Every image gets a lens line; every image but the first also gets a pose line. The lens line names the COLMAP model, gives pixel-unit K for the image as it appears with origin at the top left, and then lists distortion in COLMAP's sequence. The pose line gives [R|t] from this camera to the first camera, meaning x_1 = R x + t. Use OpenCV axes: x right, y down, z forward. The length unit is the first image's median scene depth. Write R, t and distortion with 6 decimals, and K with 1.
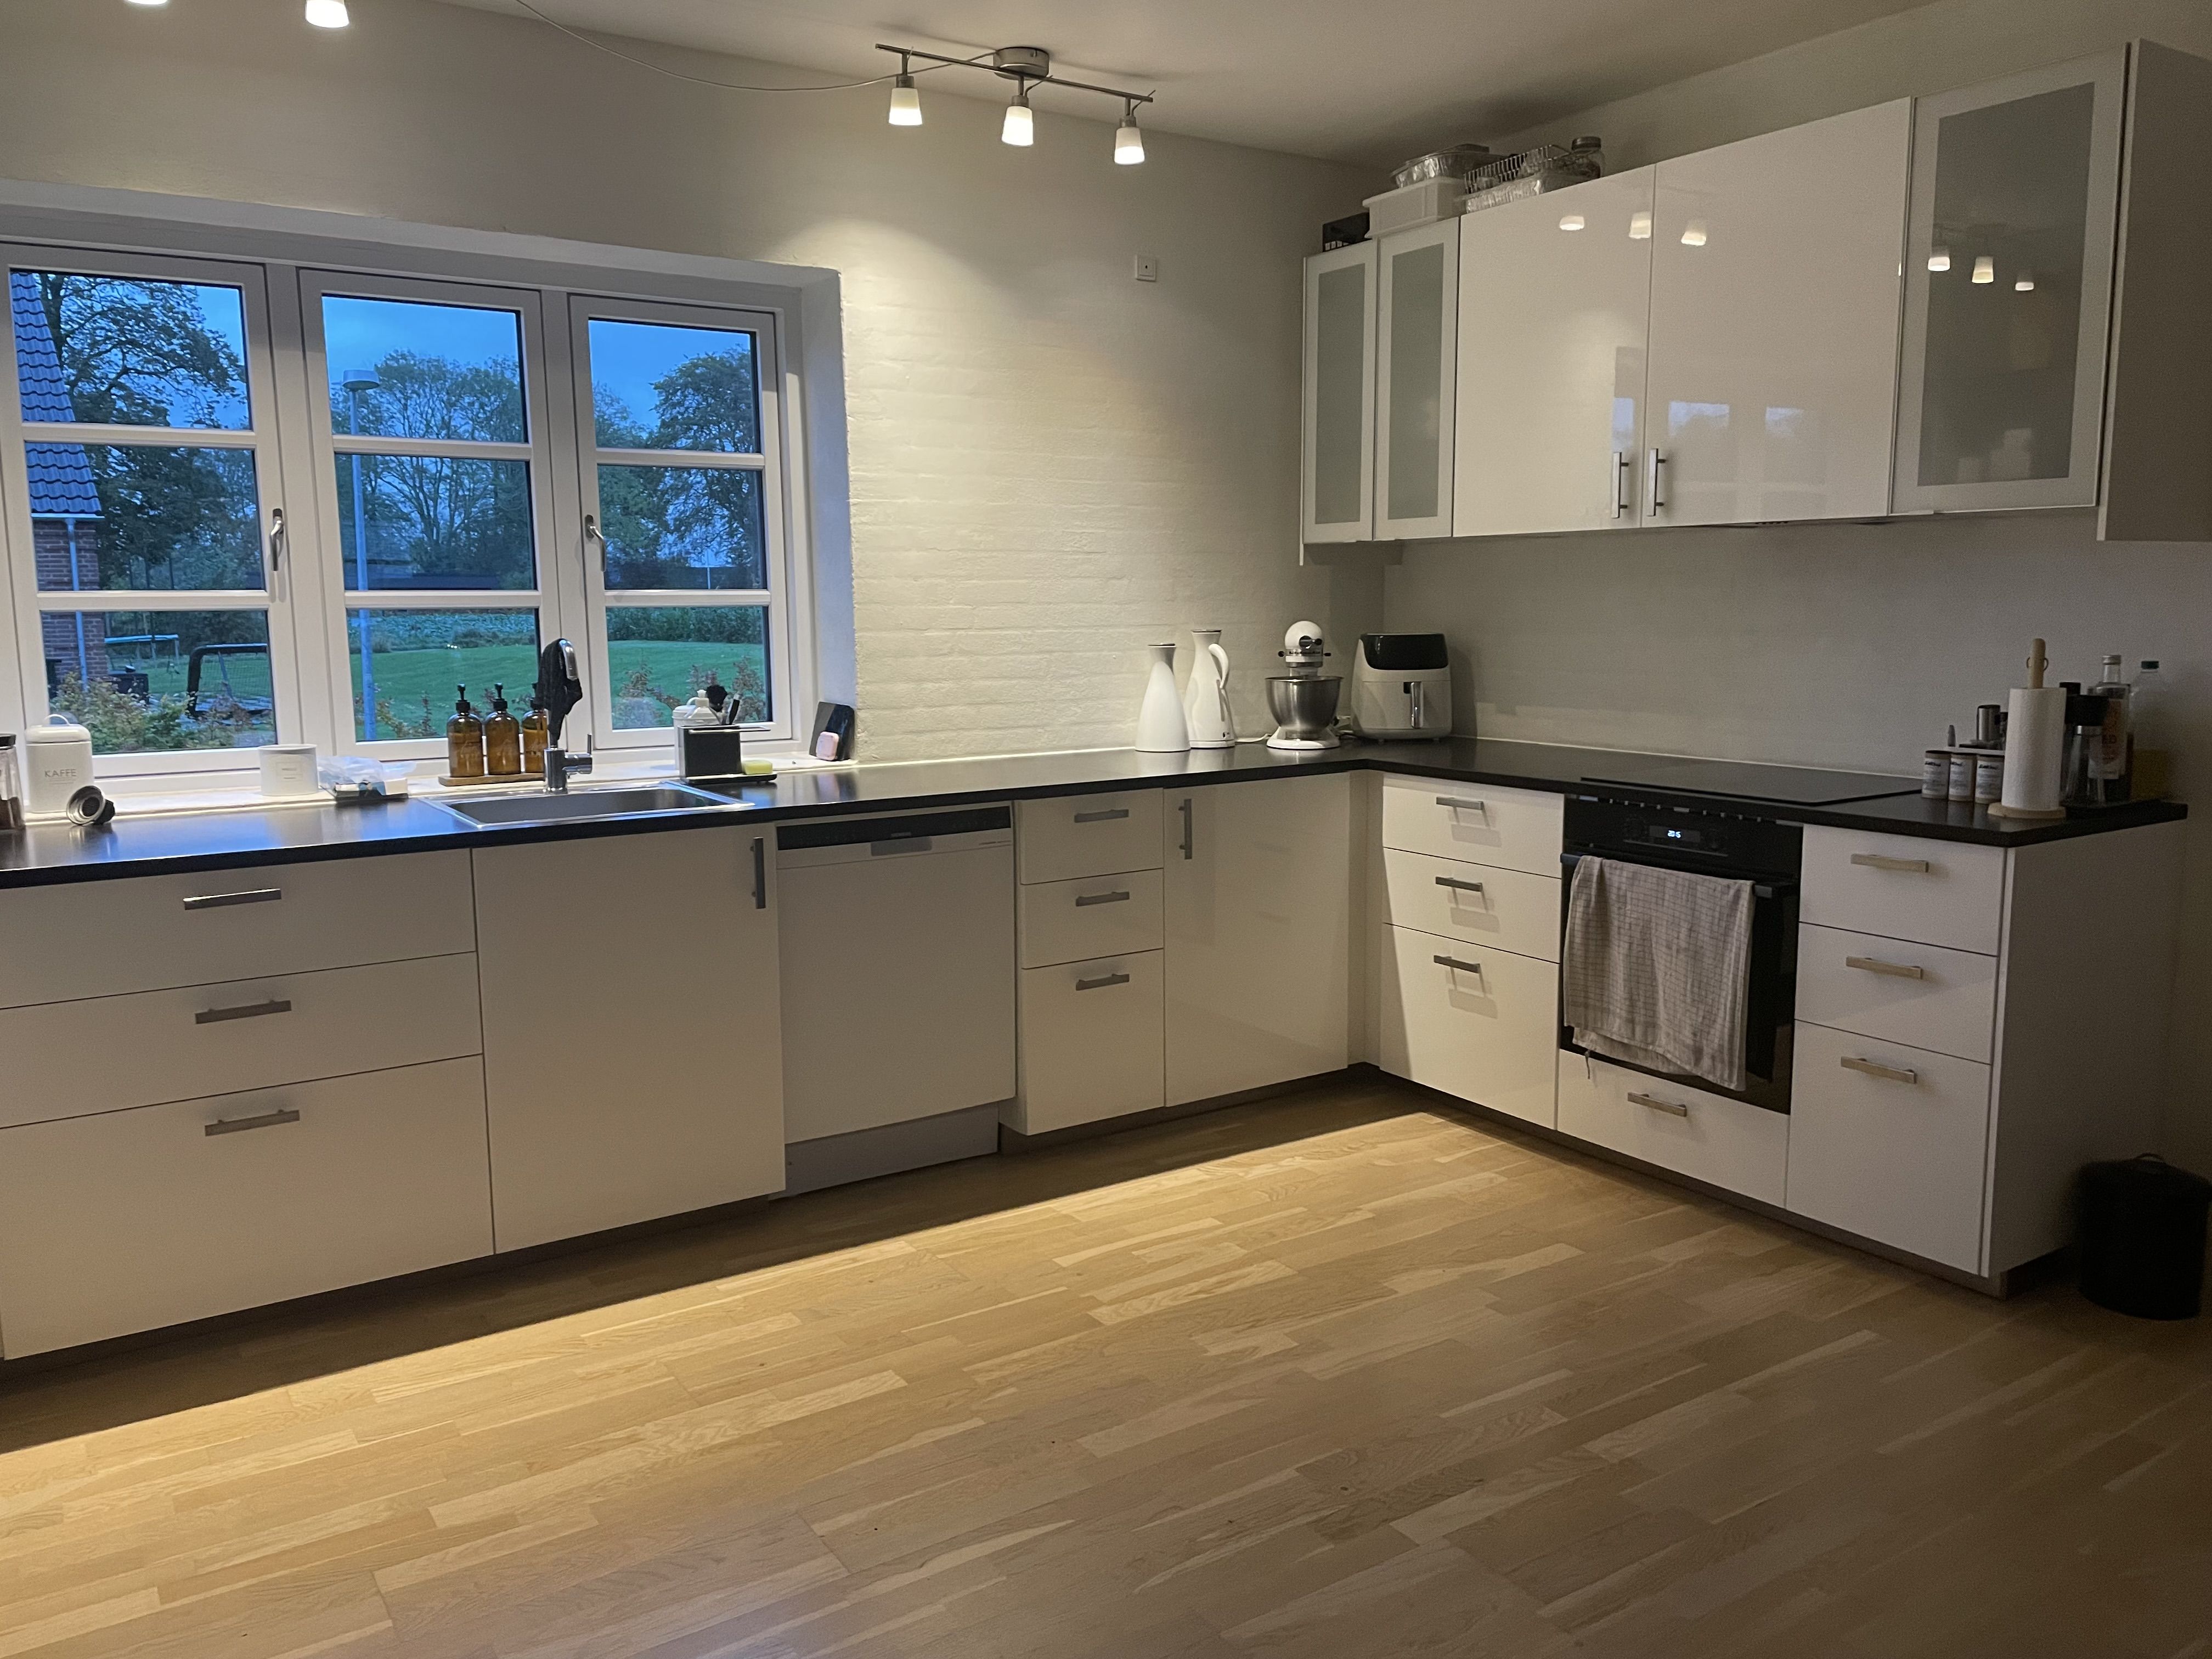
lens RADIAL K [[1686.9, 0, 1102.3], [0, 1686.9, 820.7], [0, 0, 1]] dist [0.116106, -0.148912]
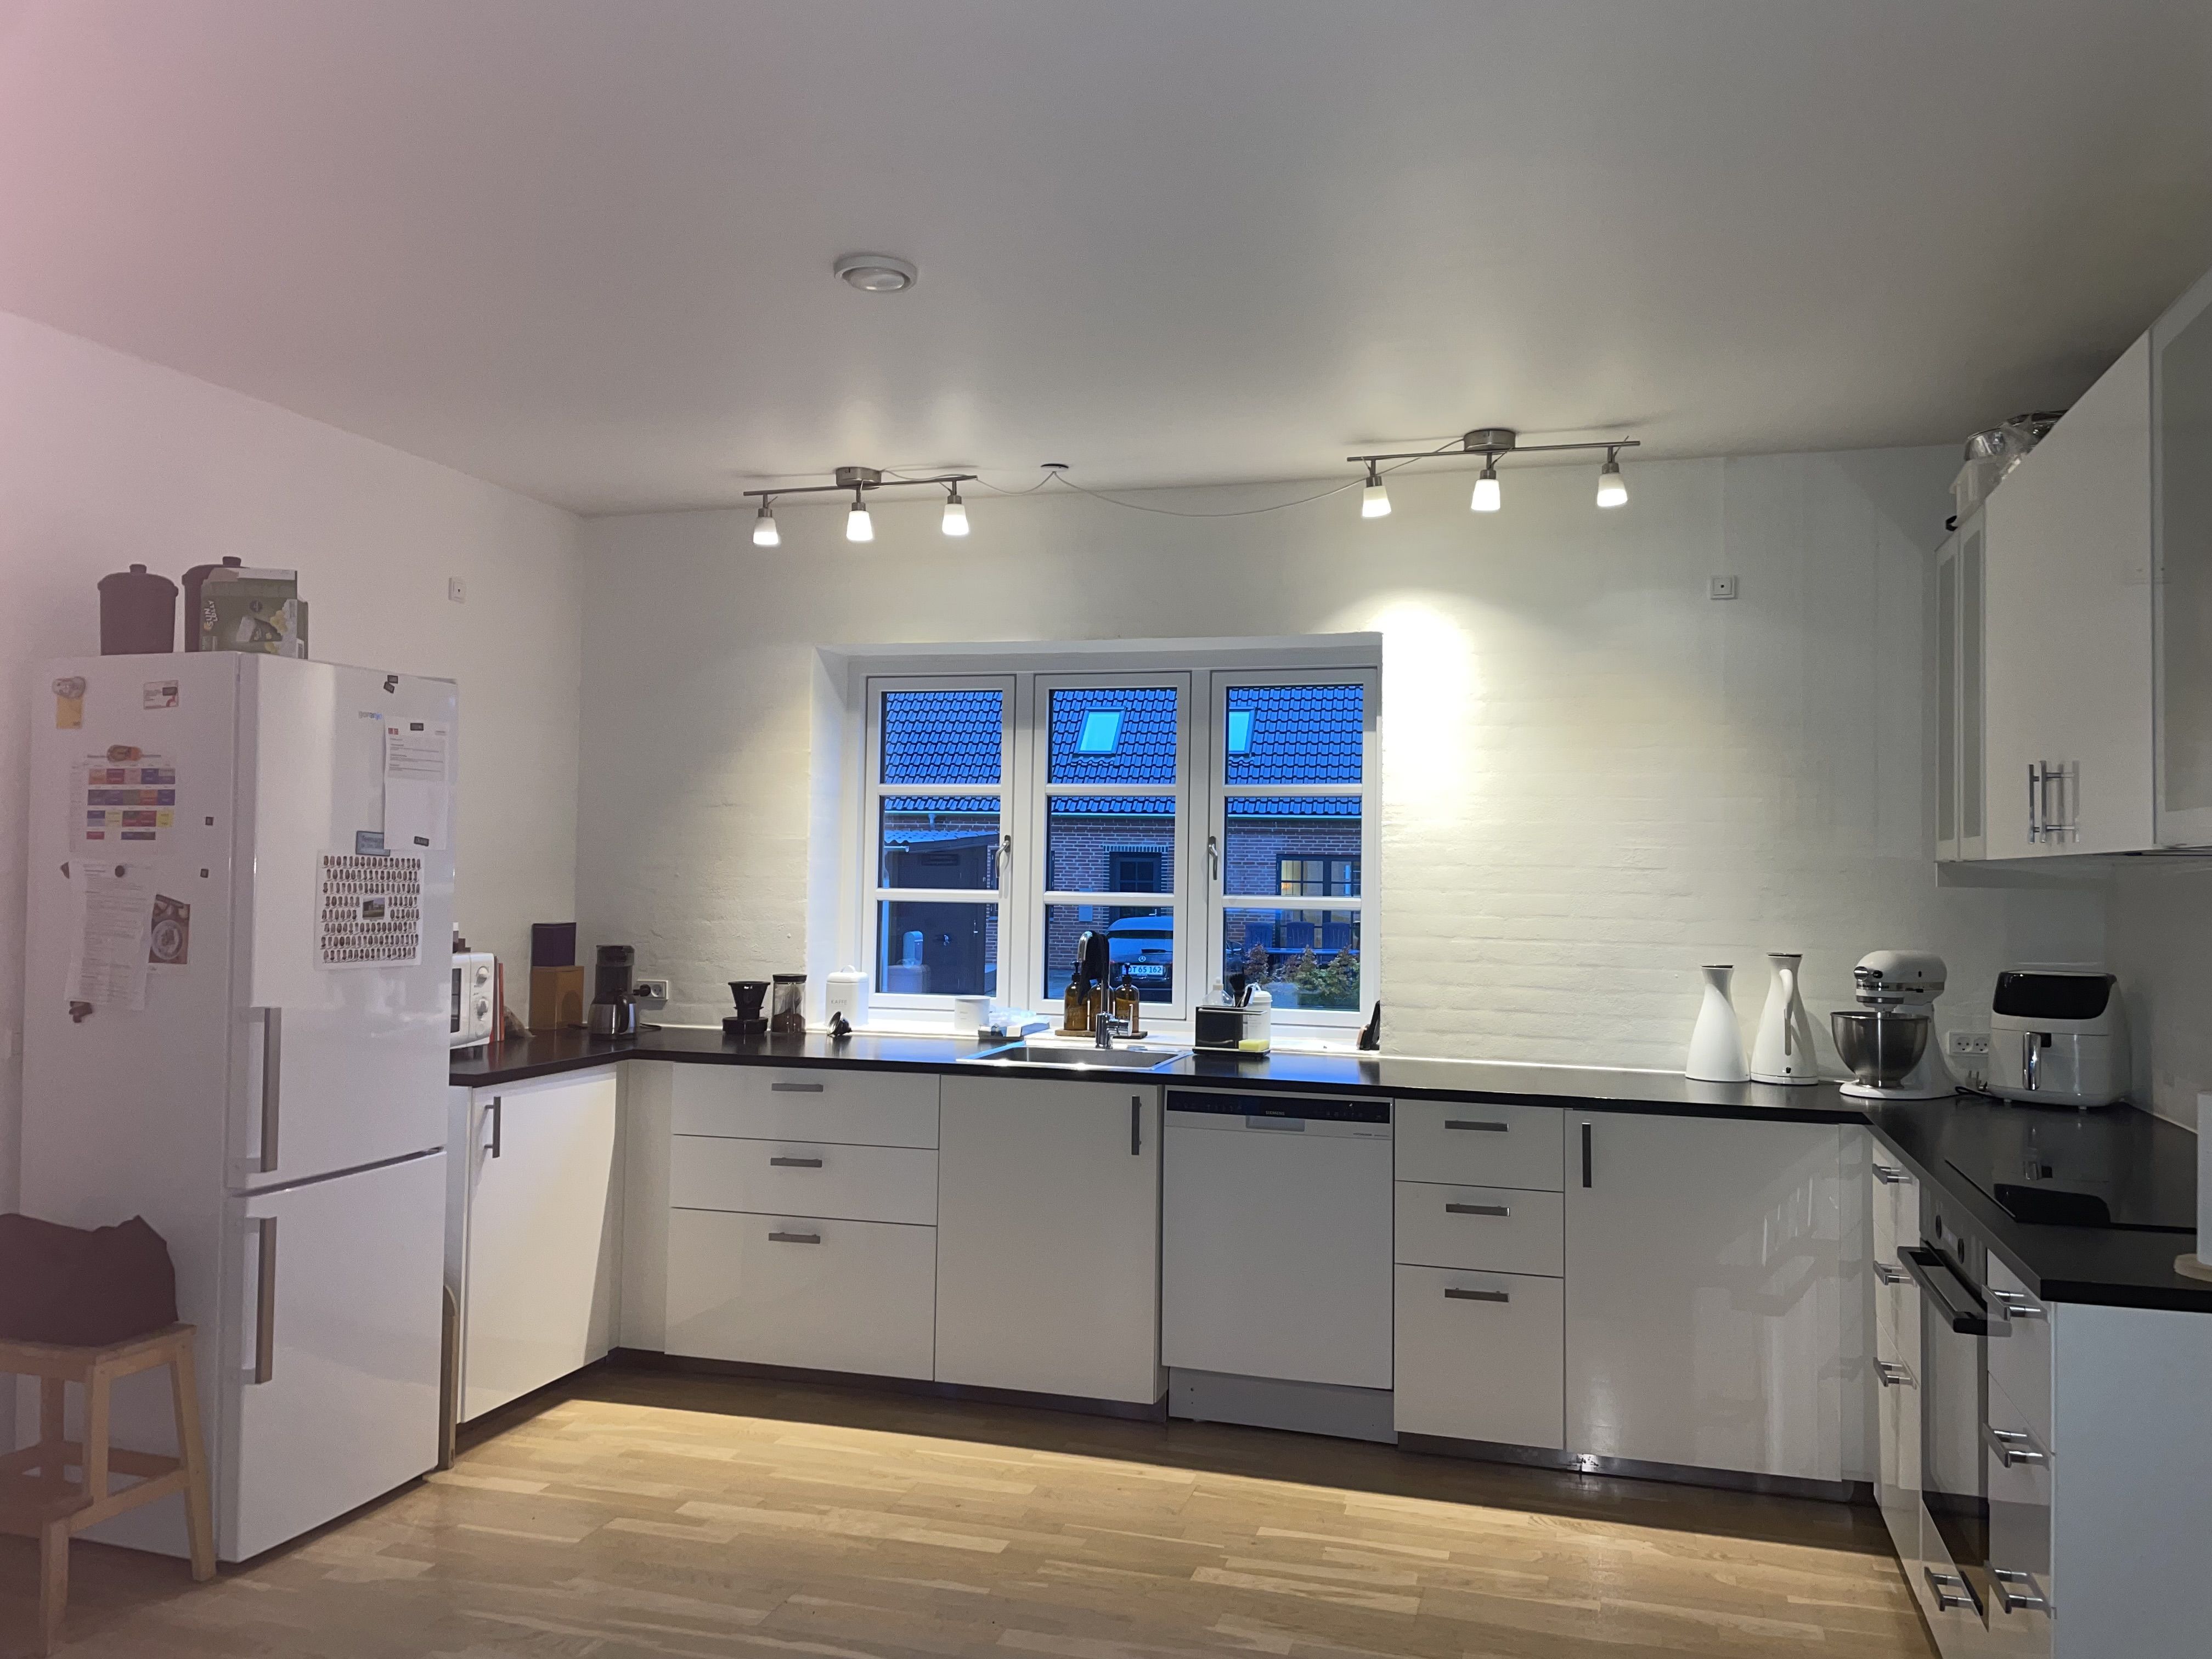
lens RADIAL K [[1686.9, 0, 1102.3], [0, 1686.9, 820.7], [0, 0, 1]] dist [0.116106, -0.148912]
pose [[0.643532, -0.004902, -0.765404, 0.691848], [-0.124418, 0.986010, -0.110923, -0.045643], [0.755240, 0.166613, 0.633919, 0.154954]]
